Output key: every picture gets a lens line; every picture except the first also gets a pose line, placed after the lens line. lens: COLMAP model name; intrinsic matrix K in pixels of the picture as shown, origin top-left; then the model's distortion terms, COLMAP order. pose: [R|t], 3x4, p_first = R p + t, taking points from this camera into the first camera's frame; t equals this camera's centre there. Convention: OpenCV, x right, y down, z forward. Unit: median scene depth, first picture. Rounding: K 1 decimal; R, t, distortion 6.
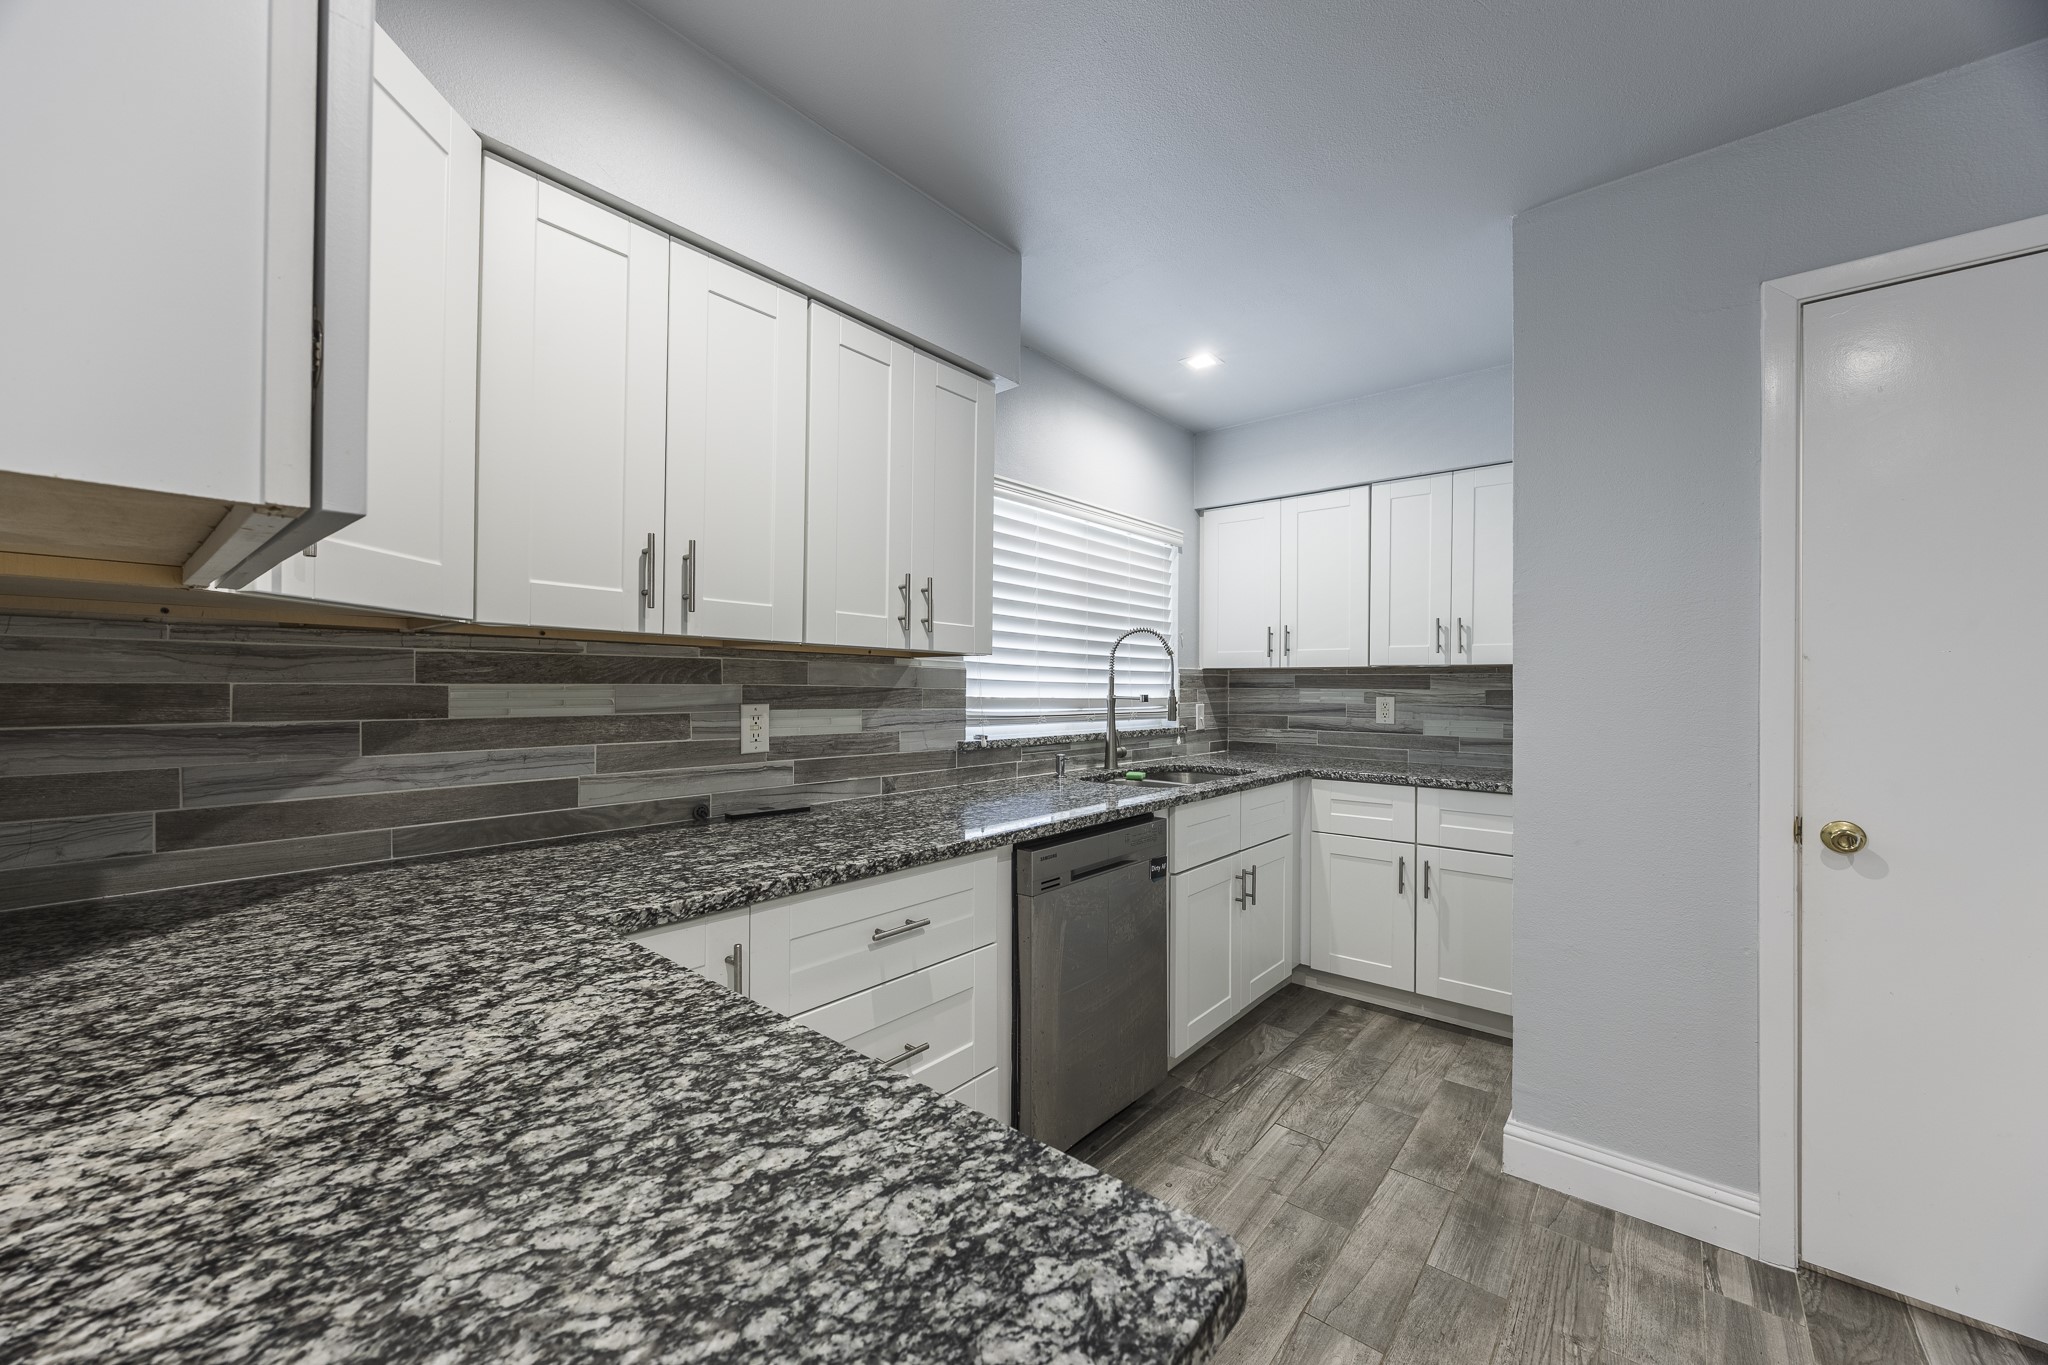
lens RADIAL K [[775.2, 0, 1025.2], [0, 775.2, 686.3], [0, 0, 1]] dist [-0.004214, 0.000864]
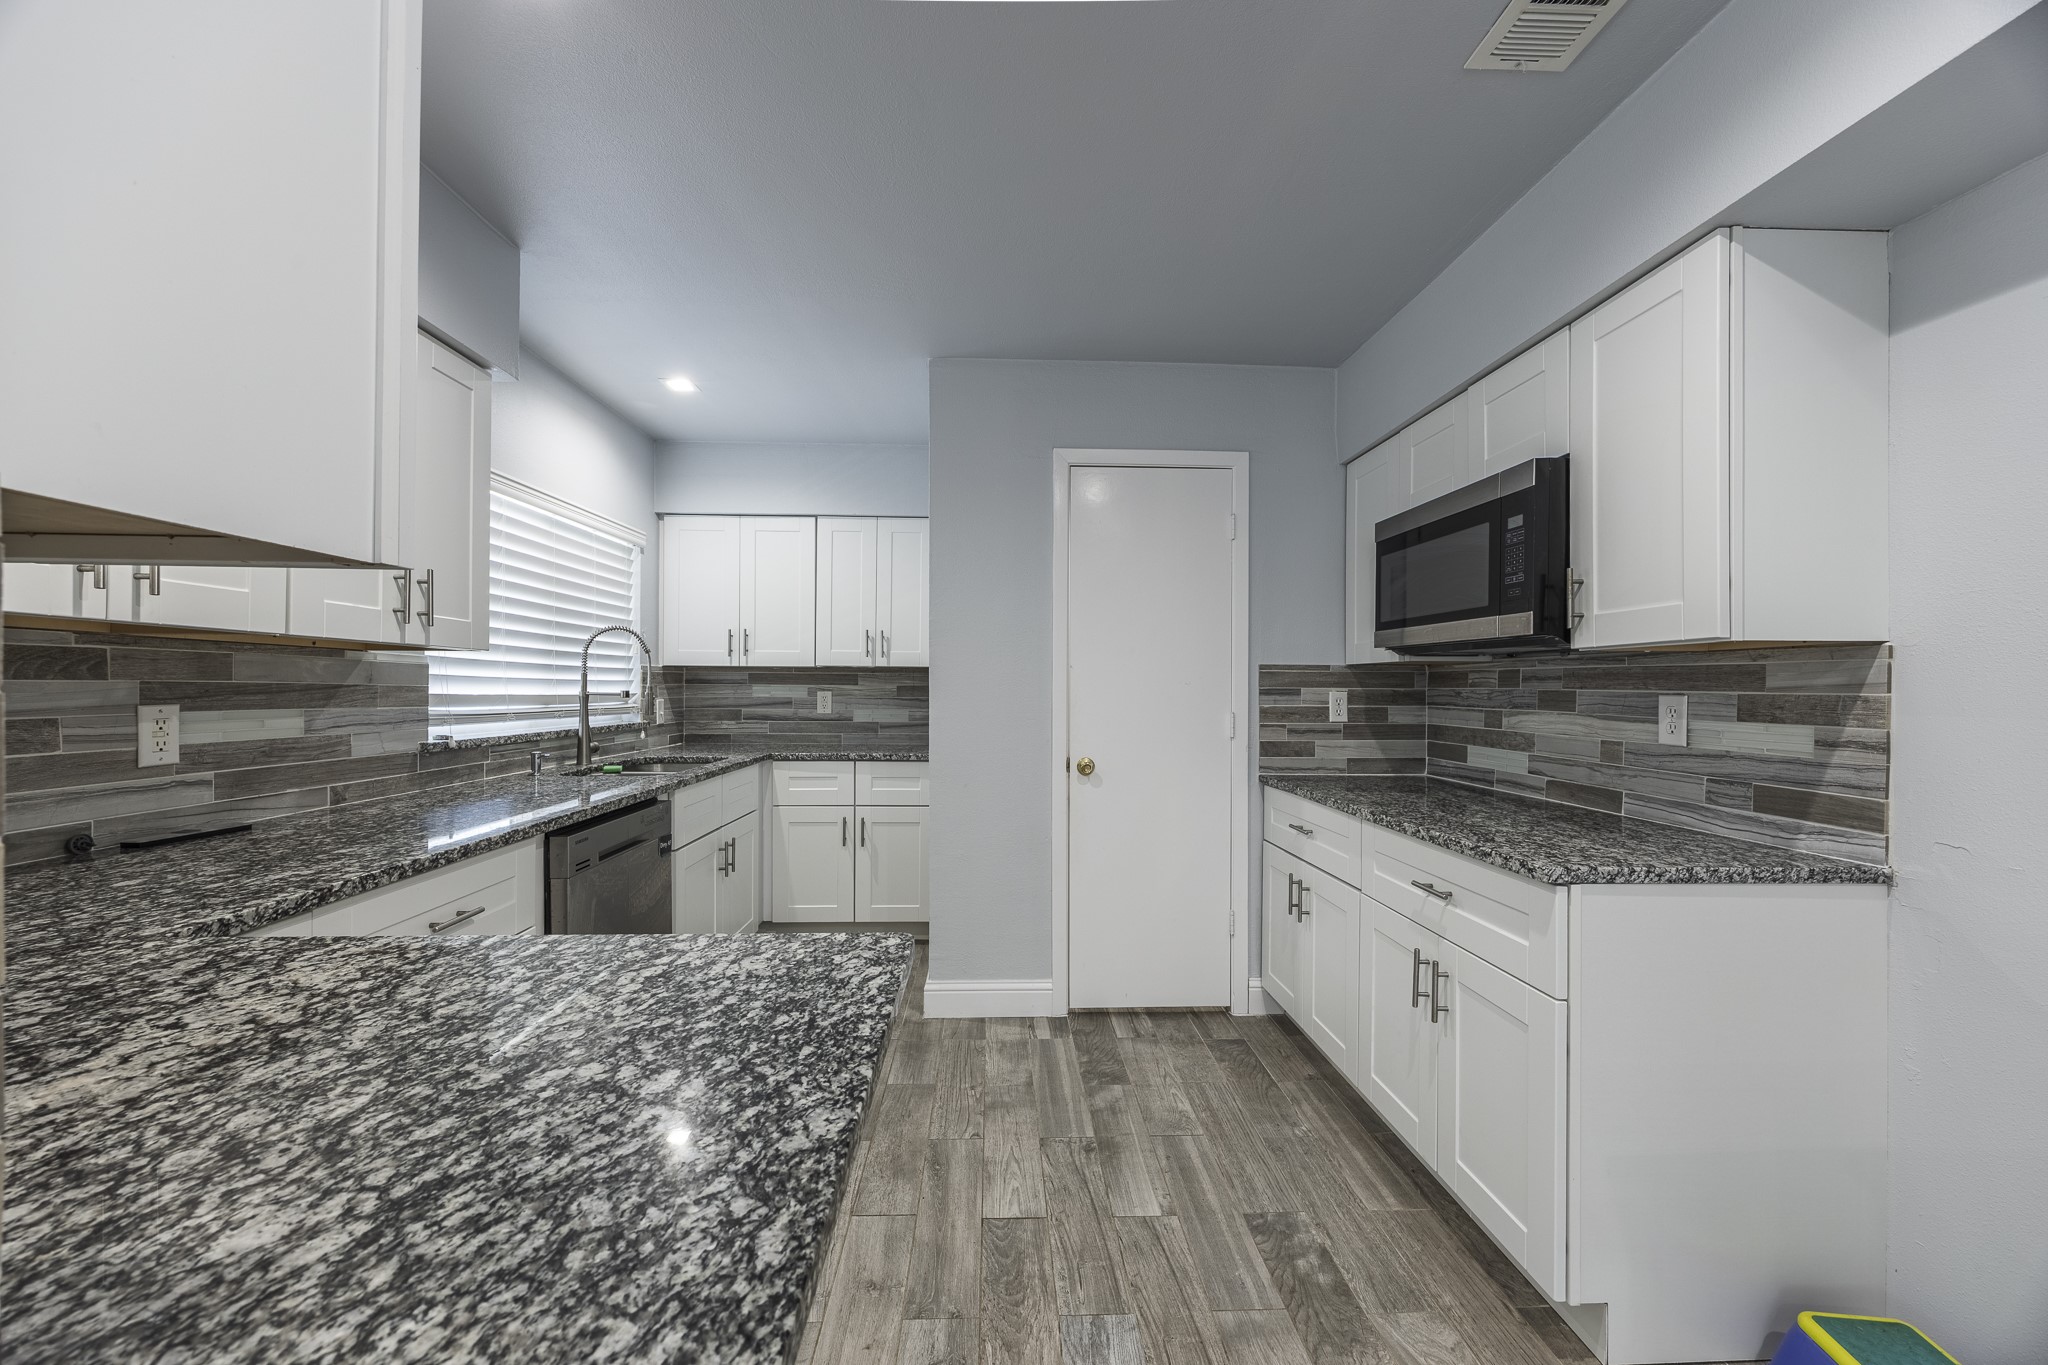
lens RADIAL K [[775.2, 0, 1022.1], [0, 775.2, 689.2], [0, 0, 1]] dist [-0.004214, 0.000864]
pose [[0.740233, -0.004758, 0.672334, -0.223613], [-0.001437, 0.999961, 0.008659, -0.001436], [-0.672349, -0.007376, 0.740198, -0.199290]]
